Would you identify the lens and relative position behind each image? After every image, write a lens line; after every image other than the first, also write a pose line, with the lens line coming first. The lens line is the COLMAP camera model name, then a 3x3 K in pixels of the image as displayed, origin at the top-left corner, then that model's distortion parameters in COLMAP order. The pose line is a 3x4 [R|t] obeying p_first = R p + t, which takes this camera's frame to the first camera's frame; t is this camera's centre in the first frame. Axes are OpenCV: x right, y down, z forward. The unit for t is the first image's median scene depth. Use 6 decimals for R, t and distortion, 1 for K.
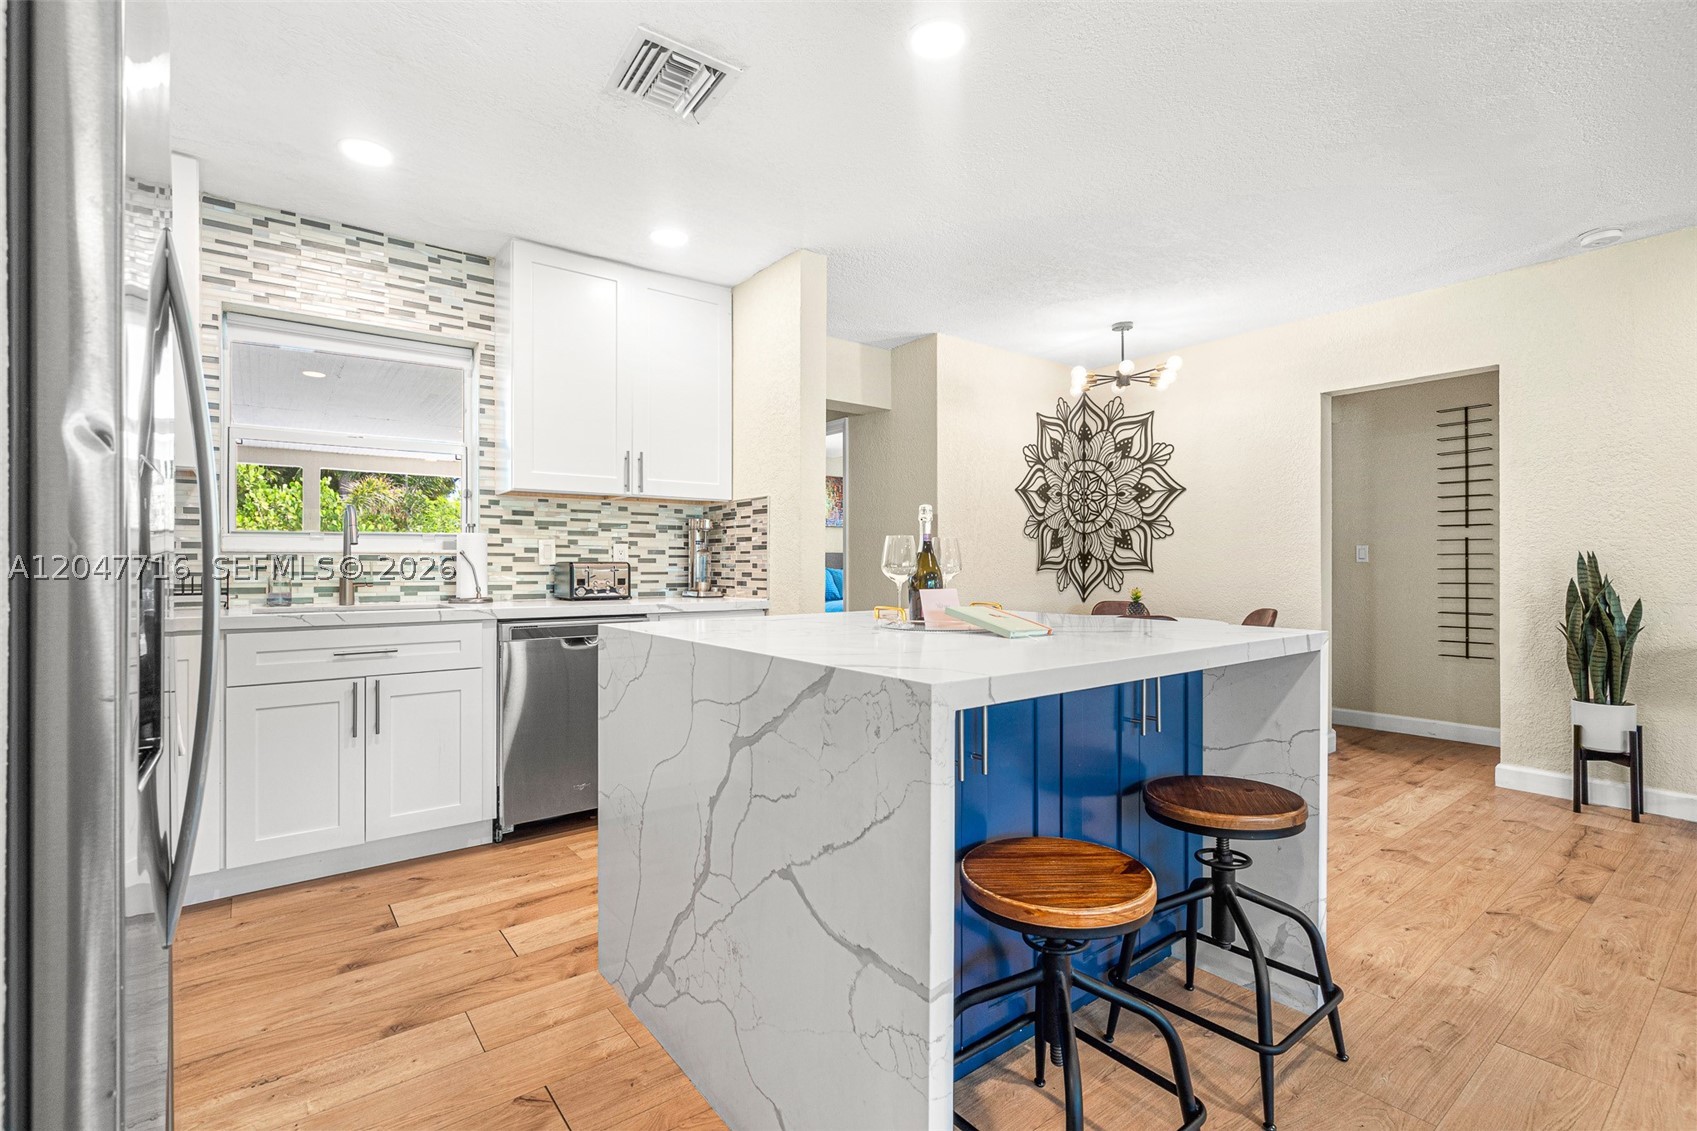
lens RADIAL K [[750.2, 0, 801.9], [0, 750.2, 566.3], [0, 0, 1]] dist [-0.003883, 0.000182]
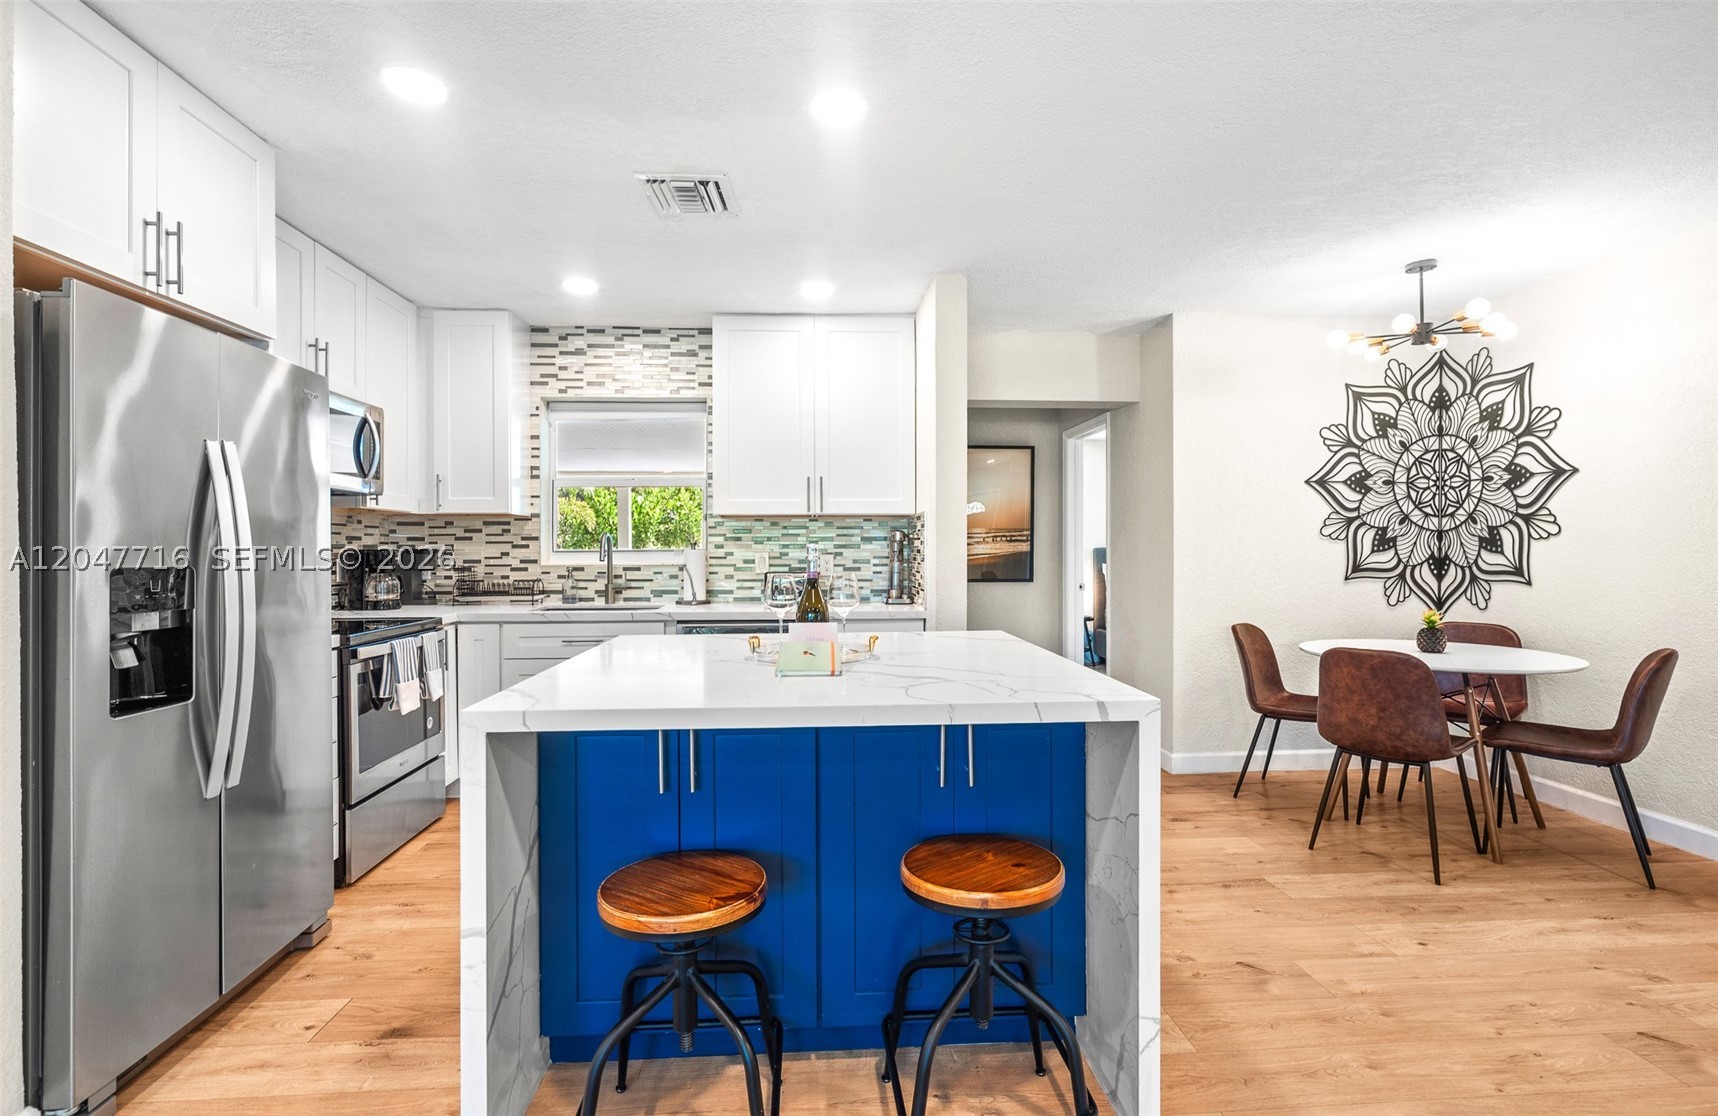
lens RADIAL K [[749.0, 0, 856.6], [0, 749.0, 552.6], [0, 0, 1]] dist [-0.003288, 0.000172]
pose [[0.847704, 0.000943, -0.530469, 0.317534], [0.001491, 0.999990, 0.004161, -0.029708], [0.530467, -0.004318, 0.847694, 0.043178]]
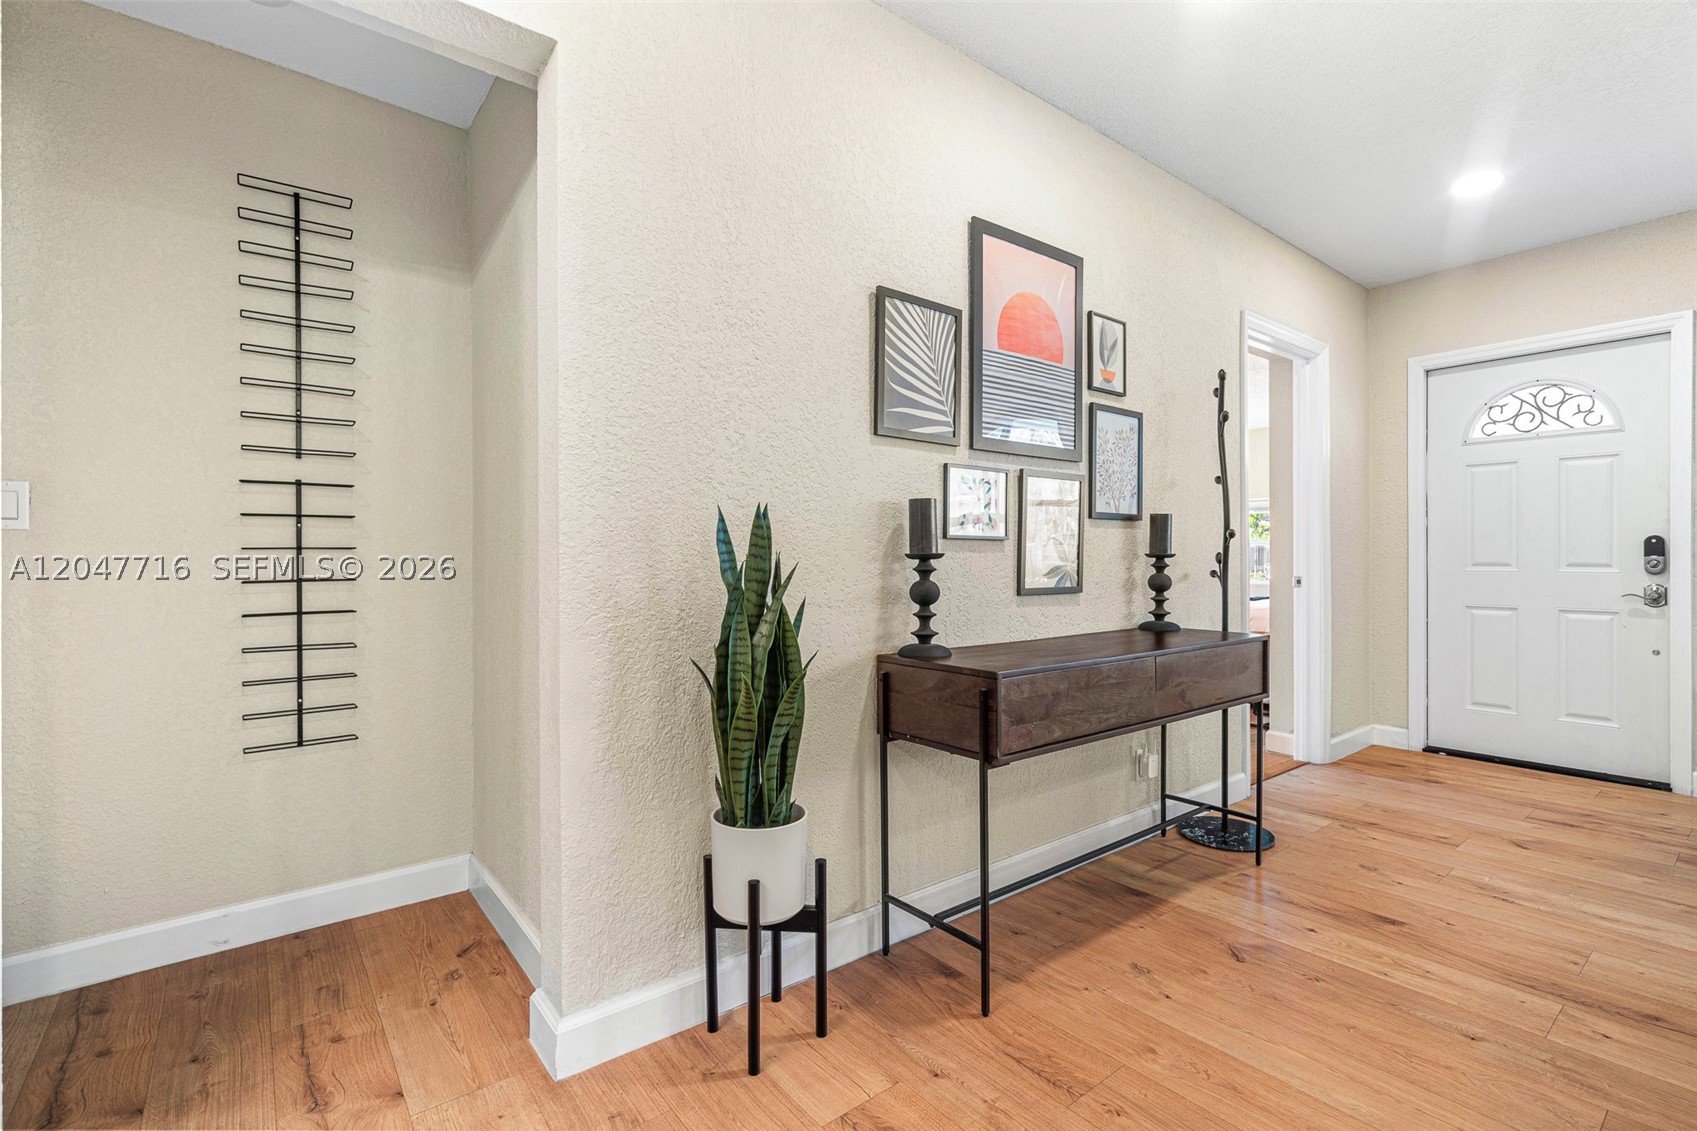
lens RADIAL K [[780.1, 0, 883.9], [0, 780.1, 557.5], [0, 0, 1]] dist [0.001307, 0.000550]
pose [[-0.062080, 0.000505, 0.998071, 0.381524], [0.000937, 0.999999, -0.000447, 0.009390], [-0.998071, 0.000908, -0.062081, 0.653511]]
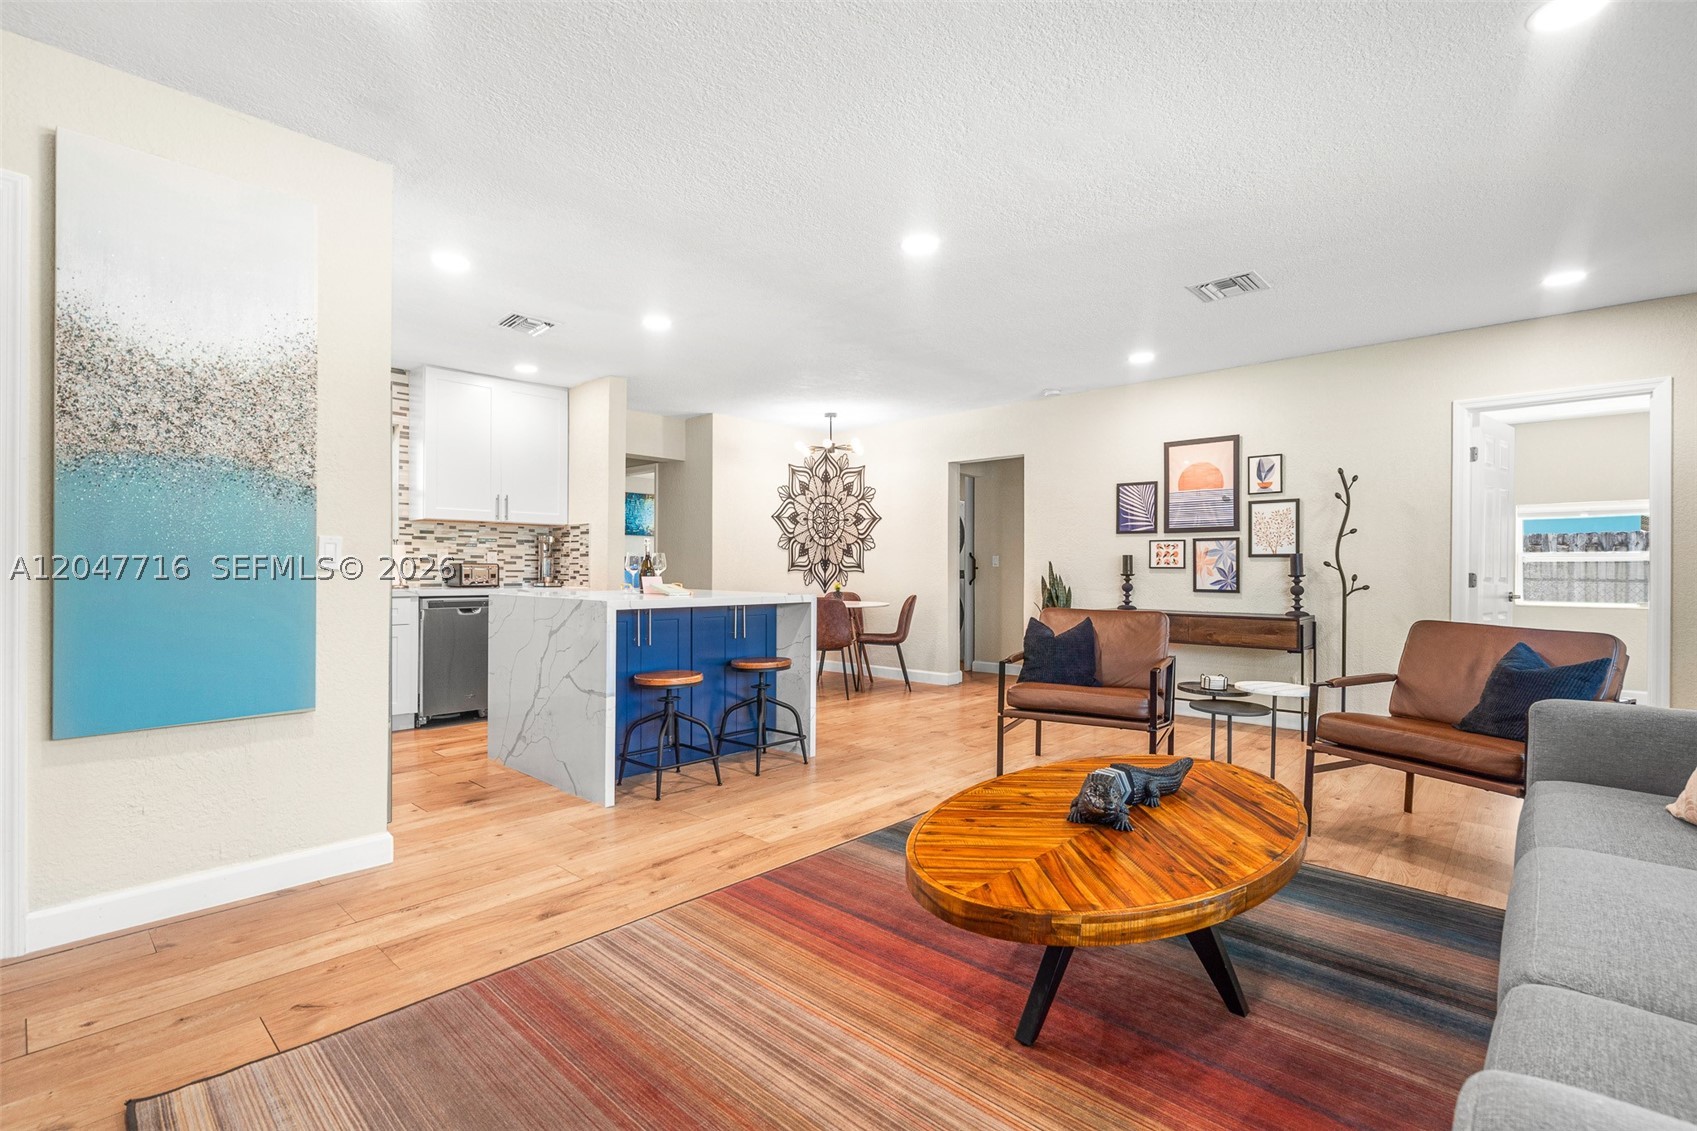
lens RADIAL K [[758.8, 0, 805.0], [0, 758.8, 568.8], [0, 0, 1]] dist [0.001009, 0.000312]
pose [[0.984467, 0.004919, 0.175500, 0.091856], [-0.004664, 0.999987, -0.001864, 0.003660], [-0.175507, 0.001016, 0.984478, -0.504649]]
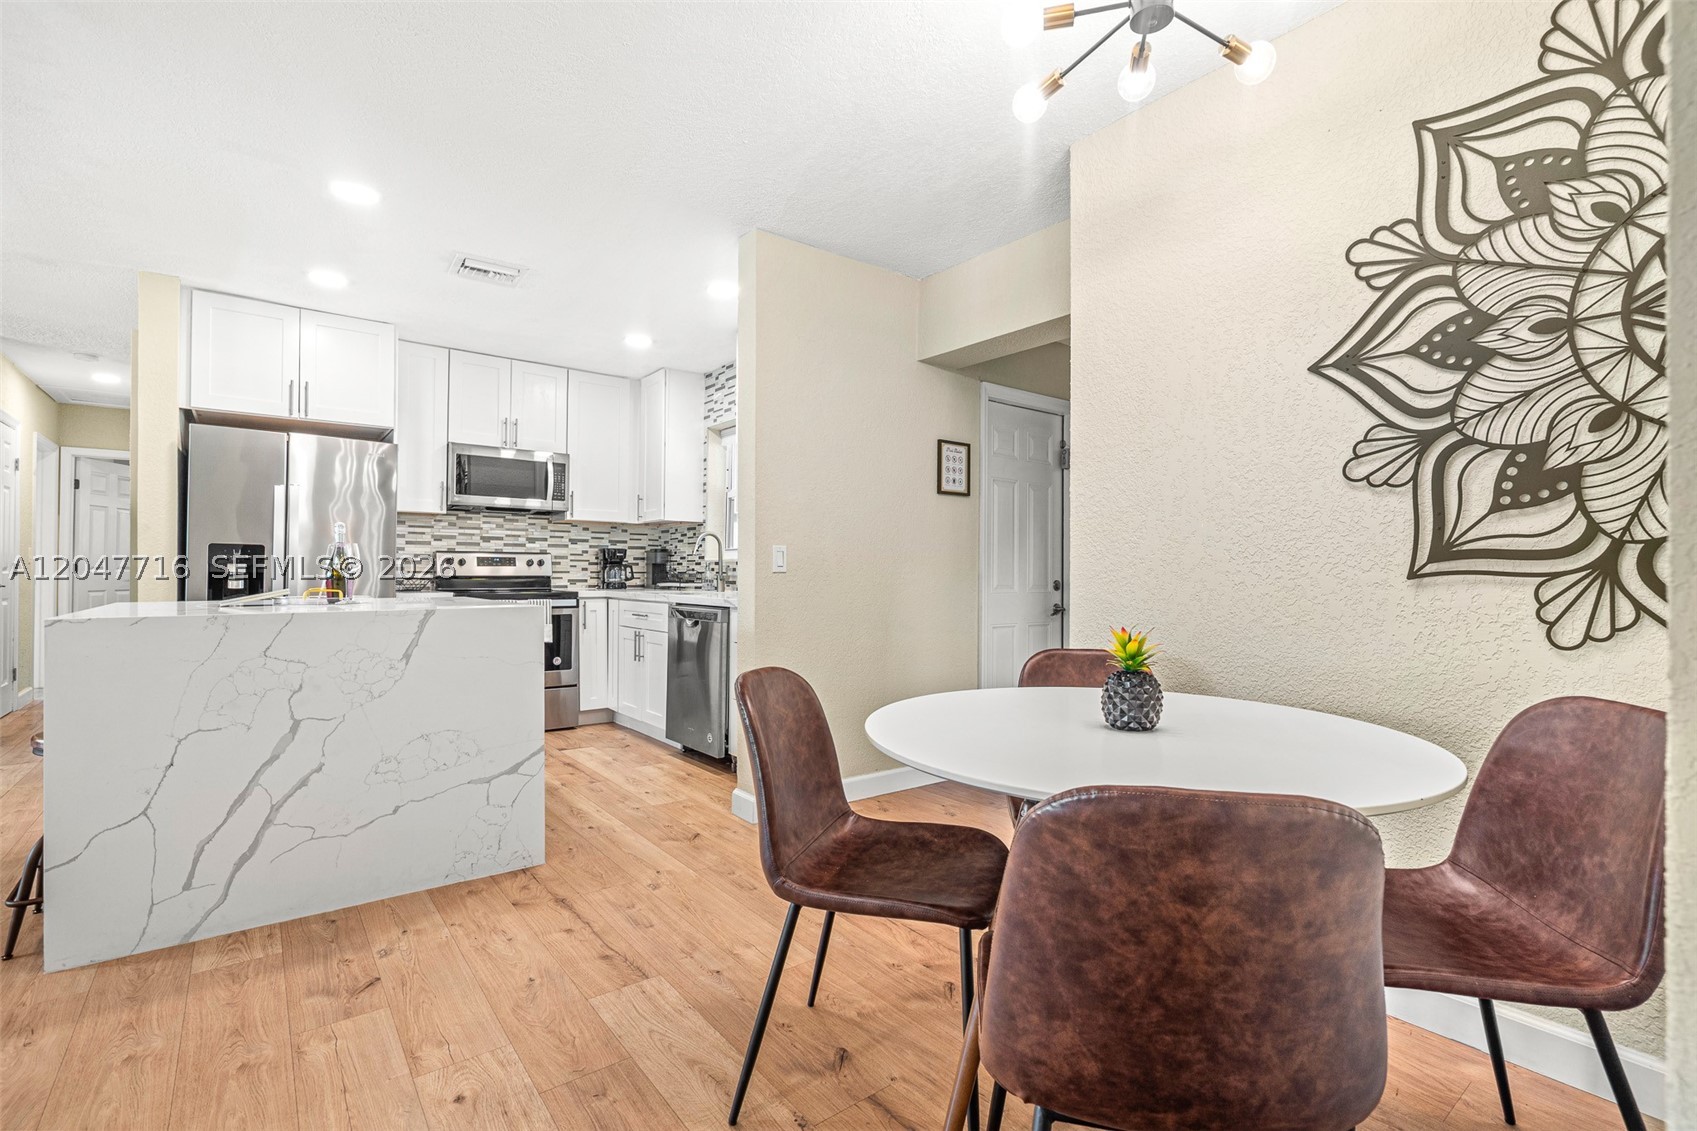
lens RADIAL K [[776.1, 0, 904.7], [0, 776.1, 565.4], [0, 0, 1]] dist [-0.002561, 0.000020]
pose [[0.067959, -0.009203, -0.997646, 0.704435], [-0.004665, 0.999944, -0.009542, 0.004783], [0.997677, 0.005302, 0.067912, 0.799334]]
